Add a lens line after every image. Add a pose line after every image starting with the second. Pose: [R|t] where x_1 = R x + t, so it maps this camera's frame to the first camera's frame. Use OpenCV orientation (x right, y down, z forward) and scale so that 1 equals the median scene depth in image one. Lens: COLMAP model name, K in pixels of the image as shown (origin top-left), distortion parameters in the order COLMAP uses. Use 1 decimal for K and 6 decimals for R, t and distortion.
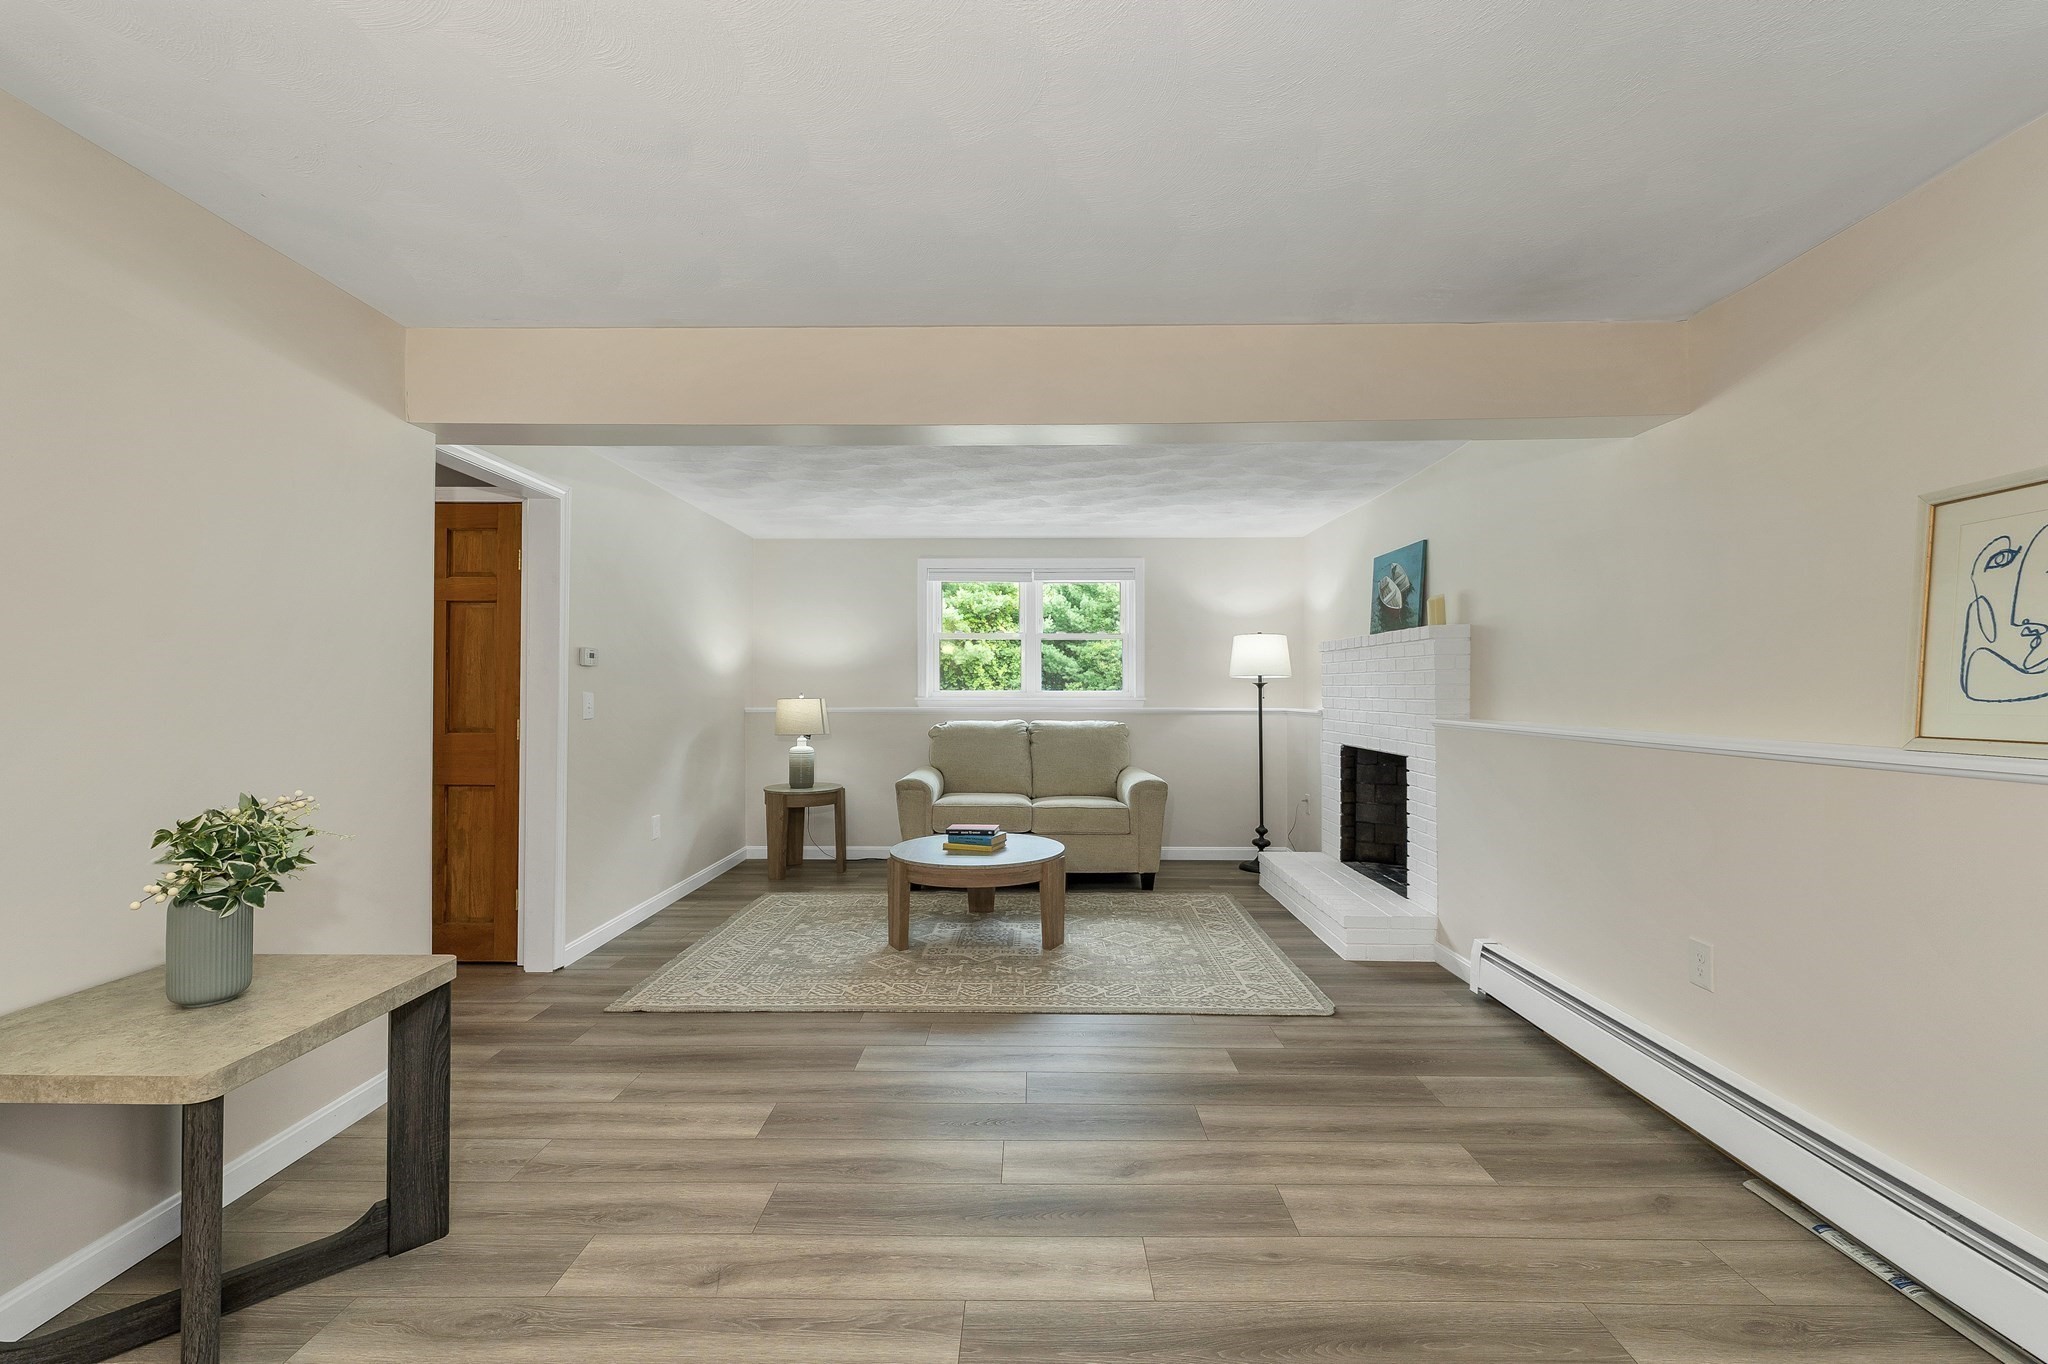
lens RADIAL K [[856.0, 0, 1026.1], [0, 856.0, 685.2], [0, 0, 1]] dist [0.001769, 0.000084]
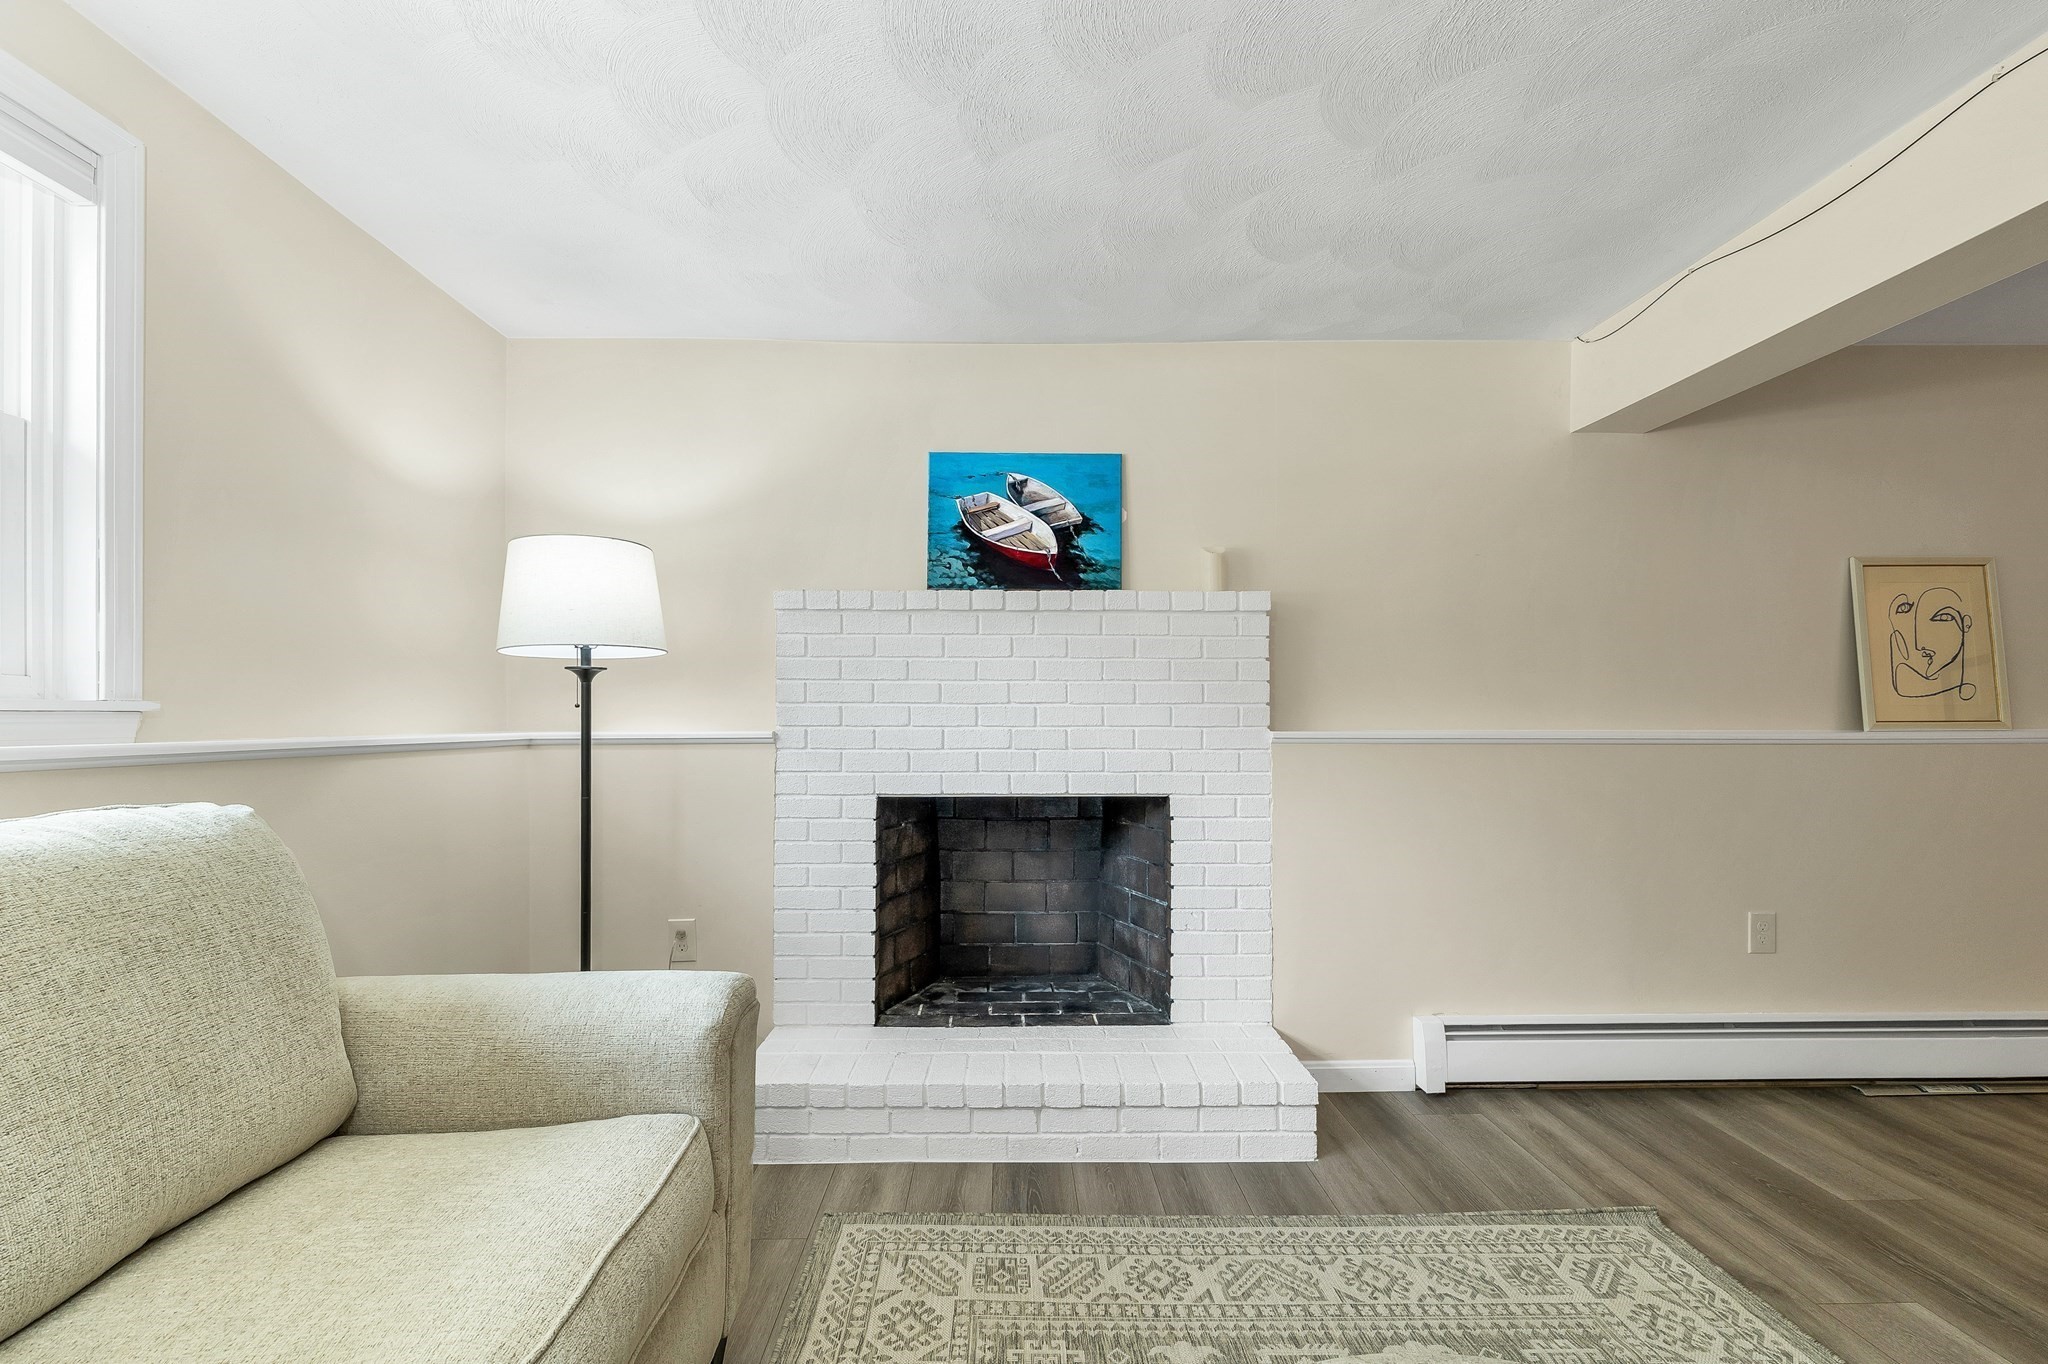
lens RADIAL K [[856.5, 0, 1021.8], [0, 856.5, 715.7], [0, 0, 1]] dist [-0.003345, -0.000108]
pose [[-0.020033, 0.002567, 0.999796, -0.190198], [-0.004440, 0.999987, -0.002657, 0.029627], [-0.999789, -0.004492, -0.020021, 1.217485]]
